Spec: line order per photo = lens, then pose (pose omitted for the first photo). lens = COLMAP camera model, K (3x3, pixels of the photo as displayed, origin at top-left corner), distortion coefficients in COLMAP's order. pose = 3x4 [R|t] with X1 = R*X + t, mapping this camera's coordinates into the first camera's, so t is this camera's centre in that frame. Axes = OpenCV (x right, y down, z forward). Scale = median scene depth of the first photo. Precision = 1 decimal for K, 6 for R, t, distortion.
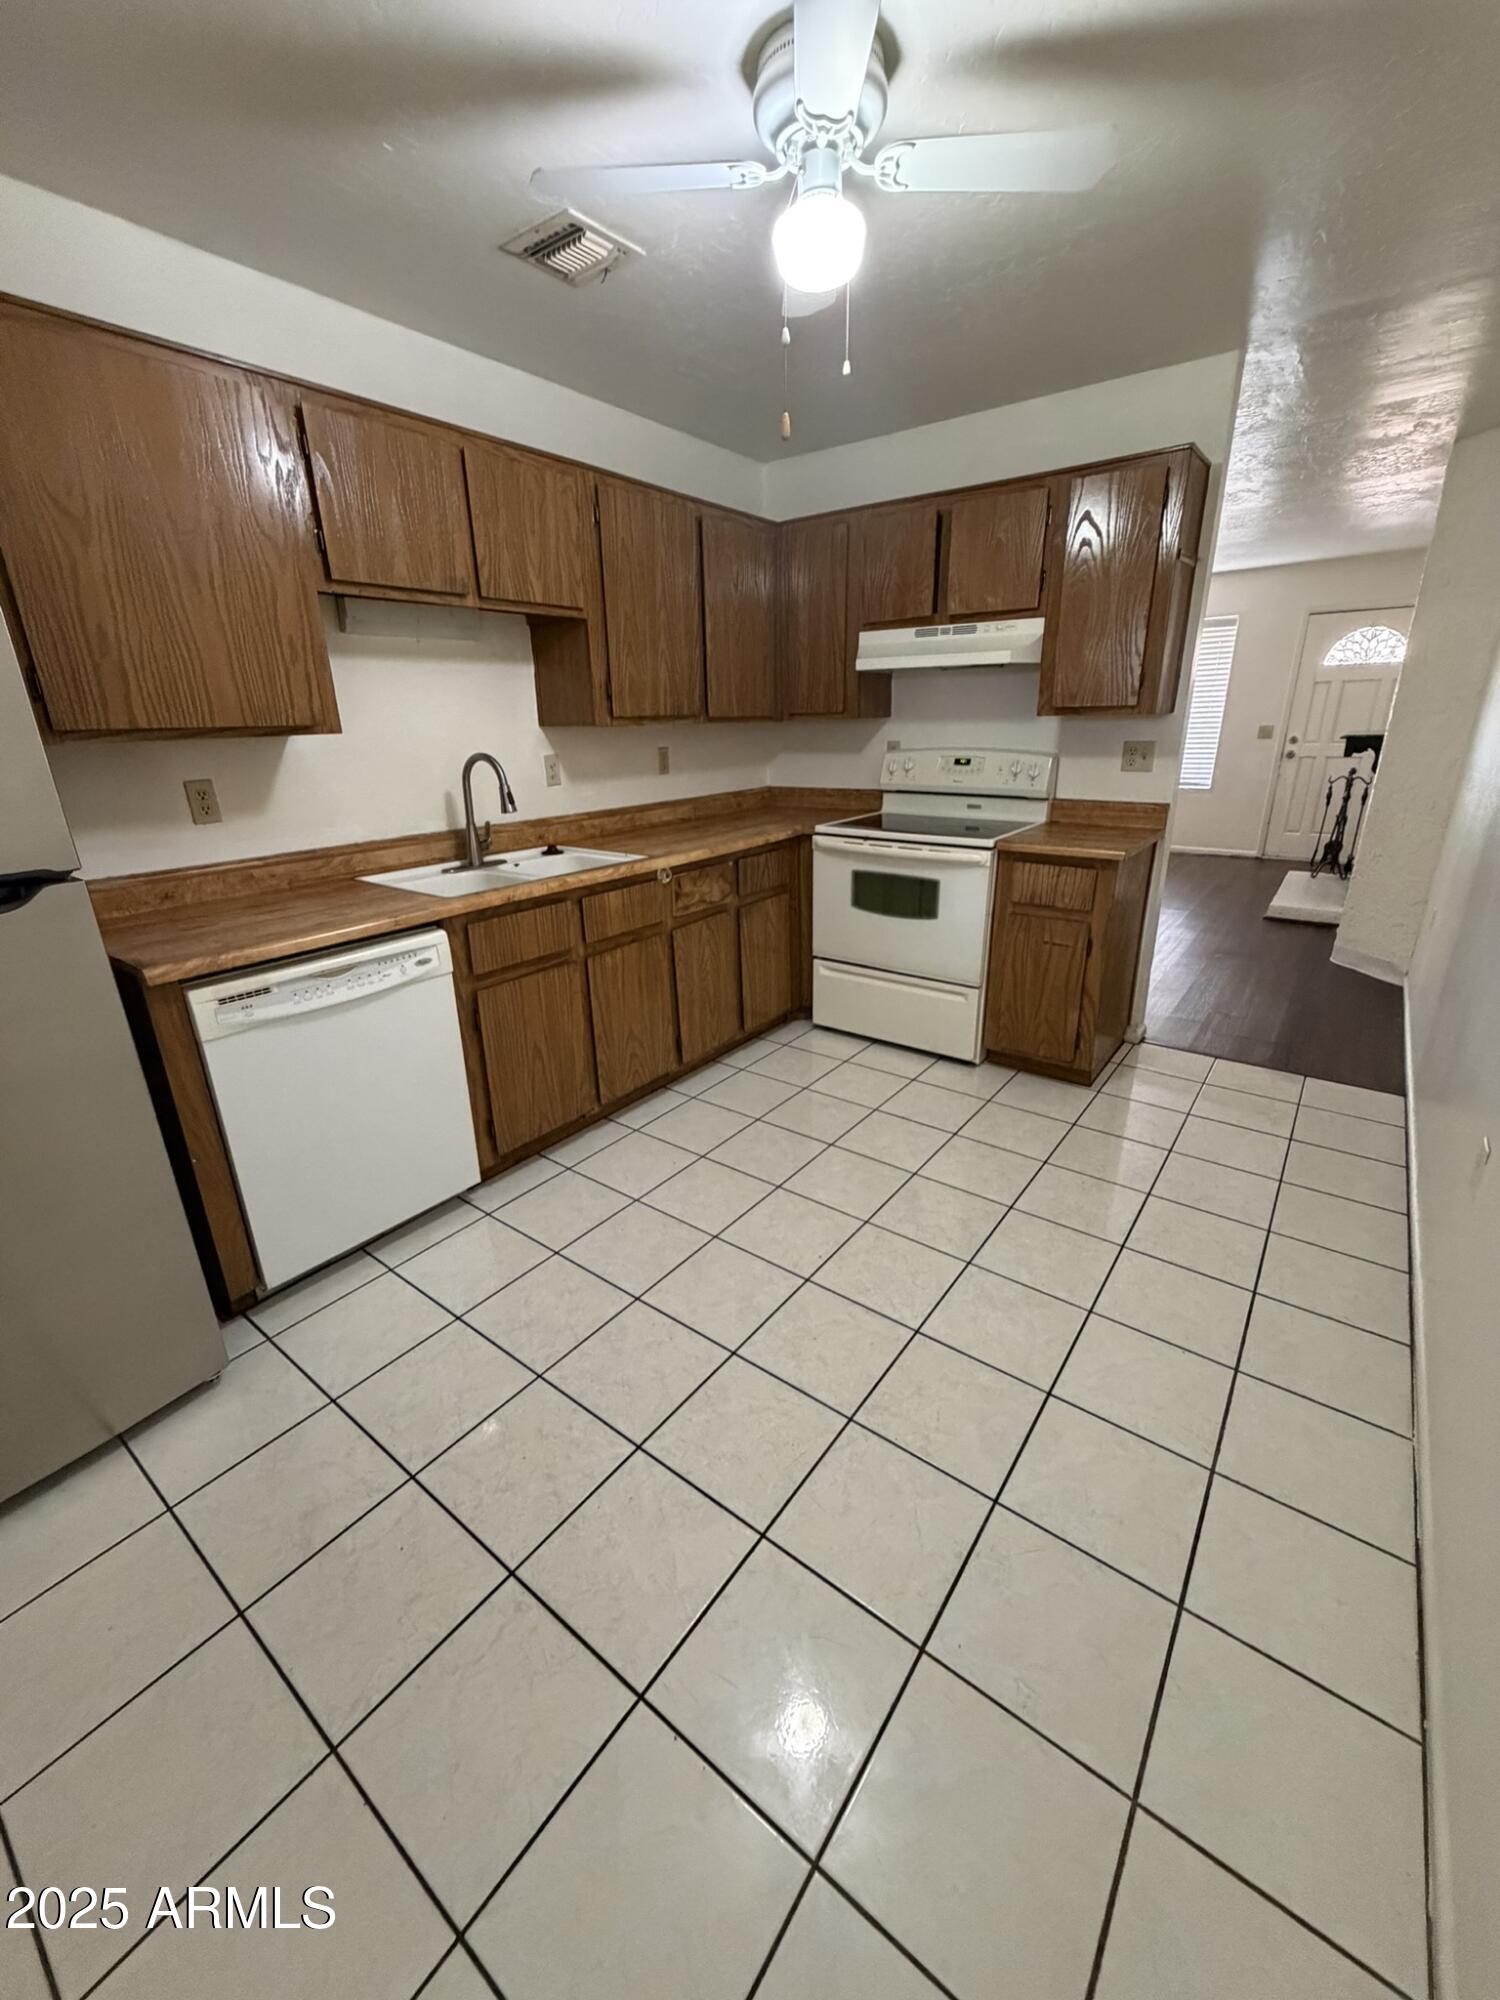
lens RADIAL K [[799.5, 0, 750.0], [0, 799.5, 1000.0], [0, 0, 1]] dist [-0.000253, 0.000261]
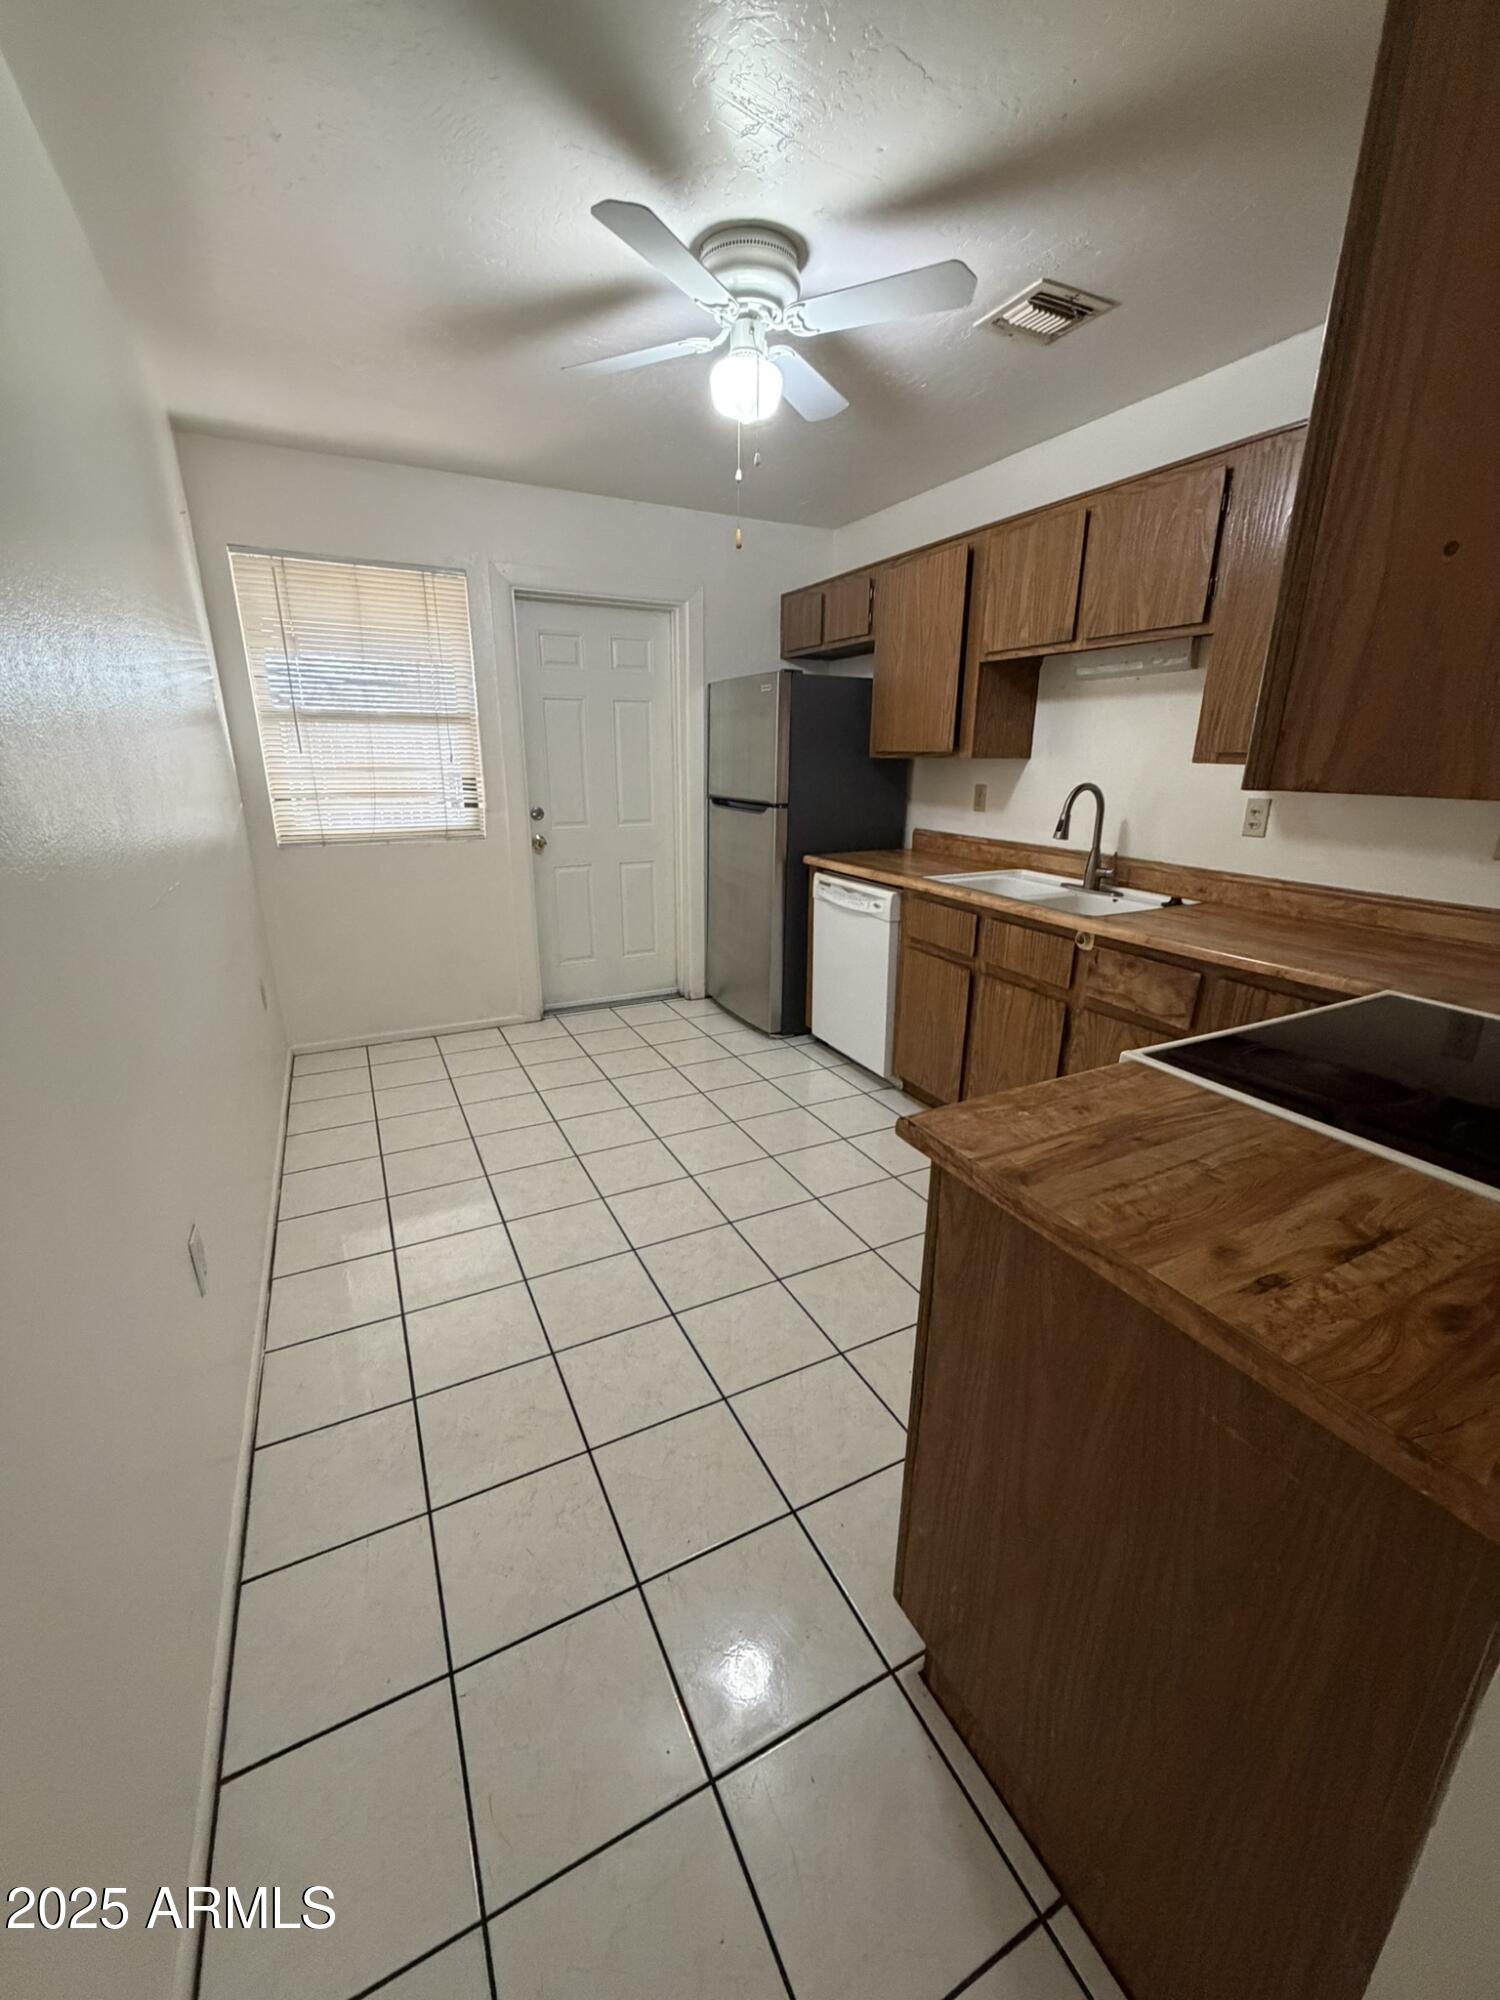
lens RADIAL K [[799.1, 0, 741.7], [0, 799.1, 1001.0], [0, 0, 1]] dist [0.000244, 0.000159]
pose [[-0.448933, 0.283915, -0.847261, 0.768756], [-0.300133, 0.845184, 0.442249, -0.359096], [0.841652, 0.452832, -0.294219, 0.959795]]
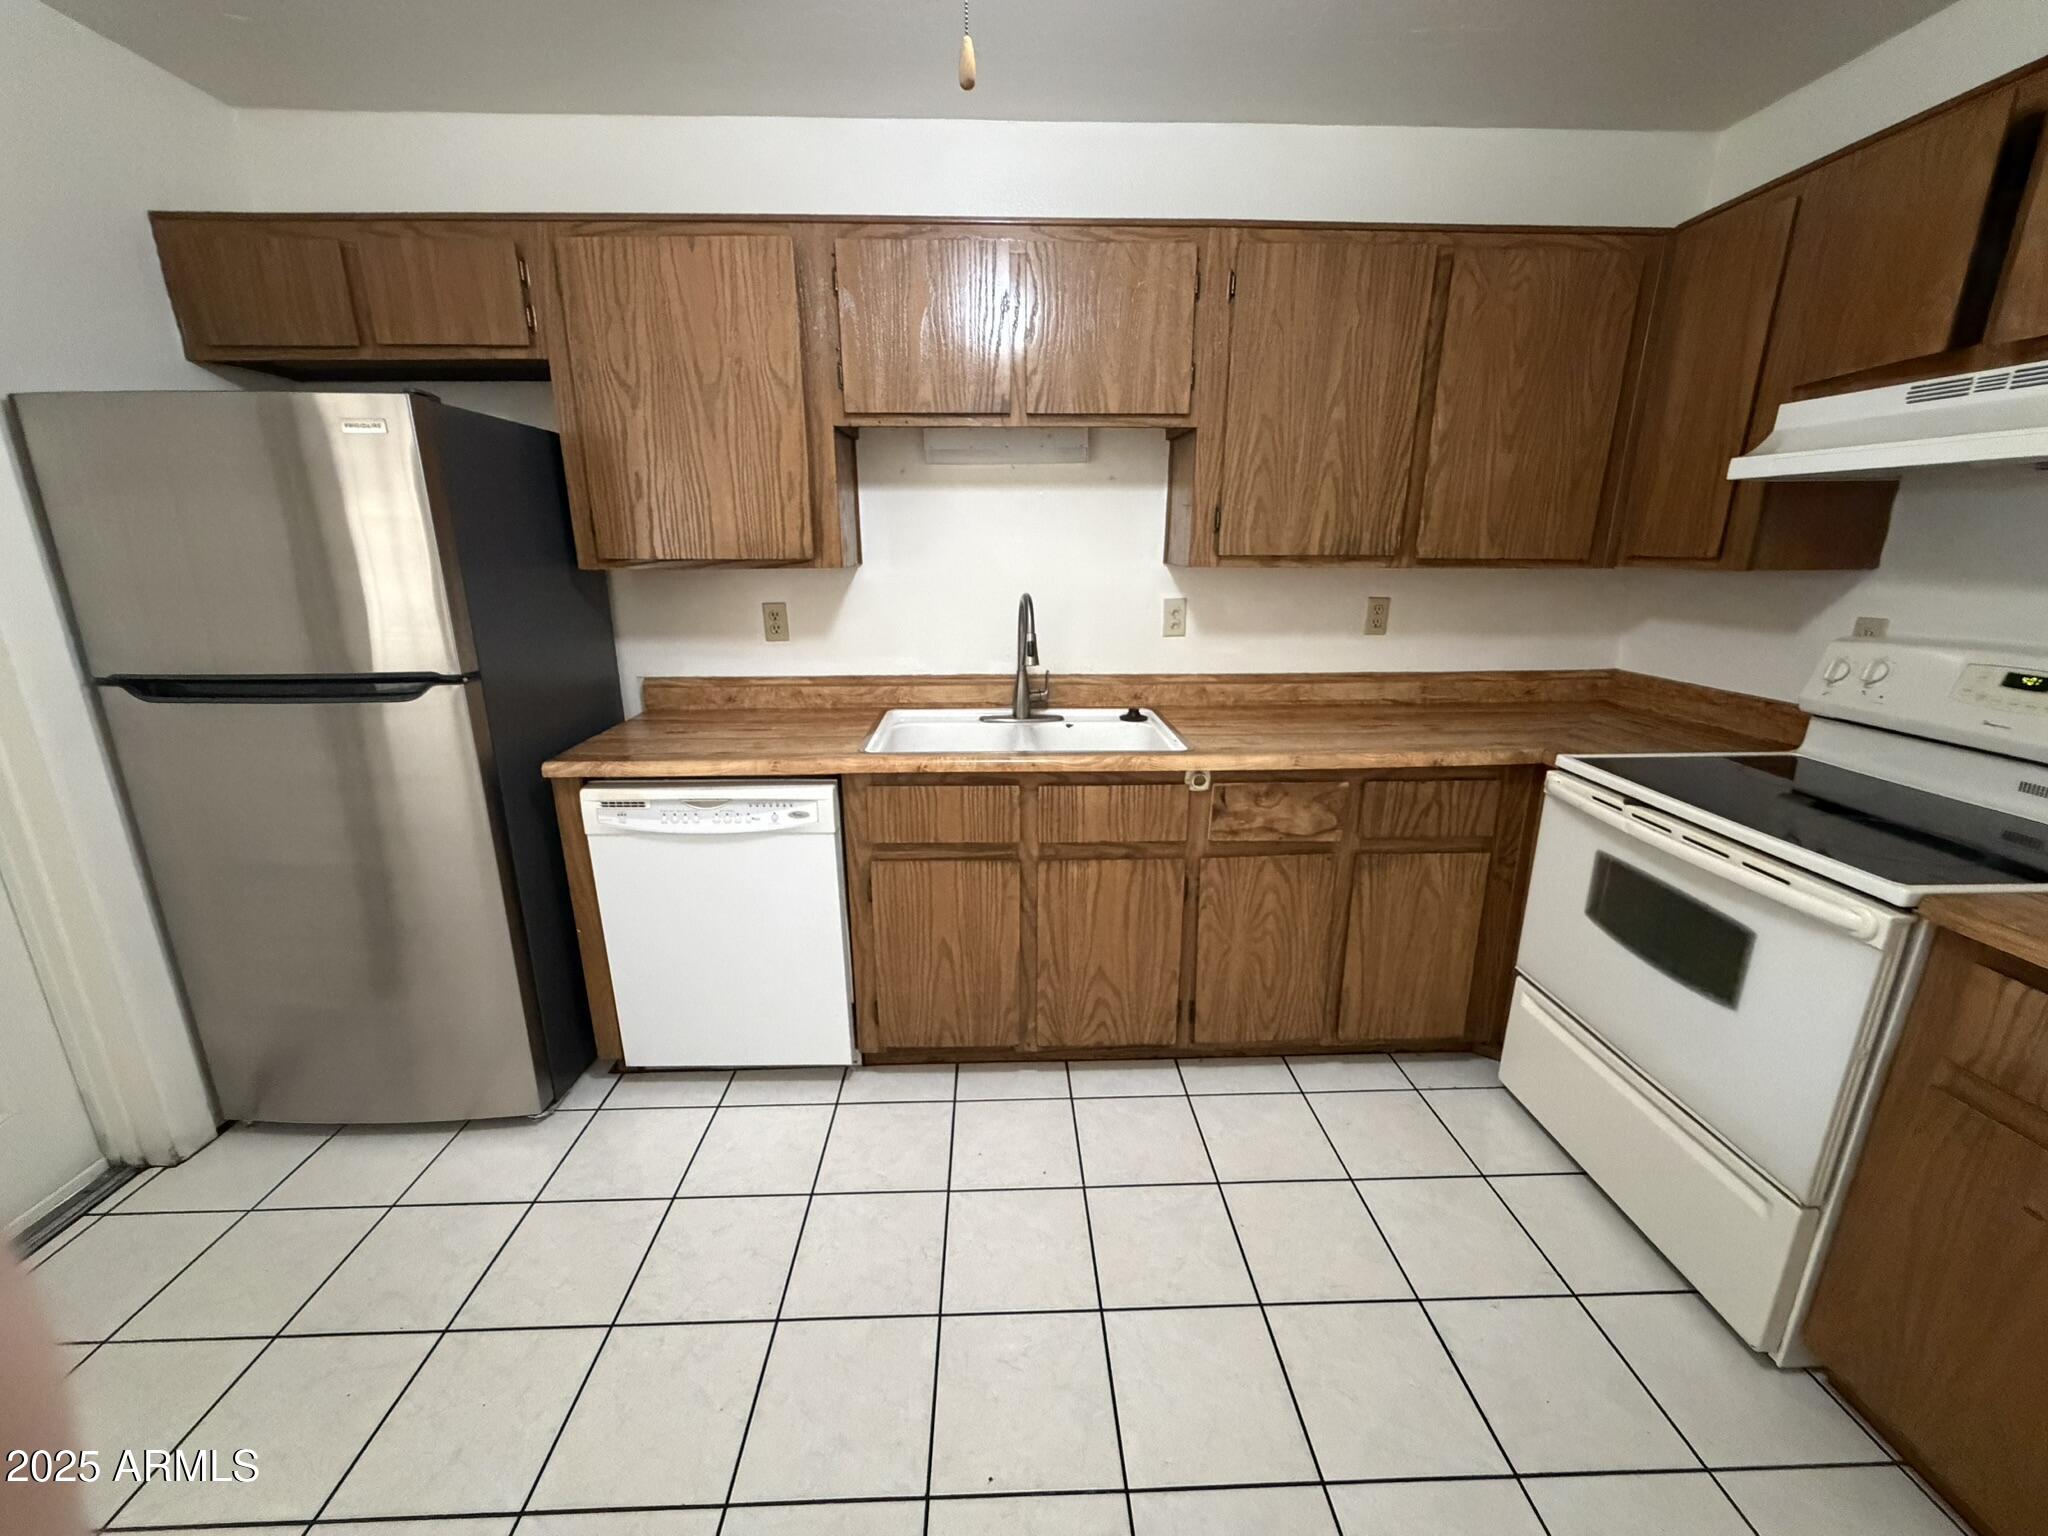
lens RADIAL K [[818.7, 0, 1019.7], [0, 818.7, 771.9], [0, 0, 1]] dist [-0.000253, 0.000261]
pose [[0.626941, 0.231460, -0.743889, 0.322023], [-0.271988, 0.959794, 0.069410, -0.167746], [0.730046, 0.158813, 0.664689, 0.402708]]
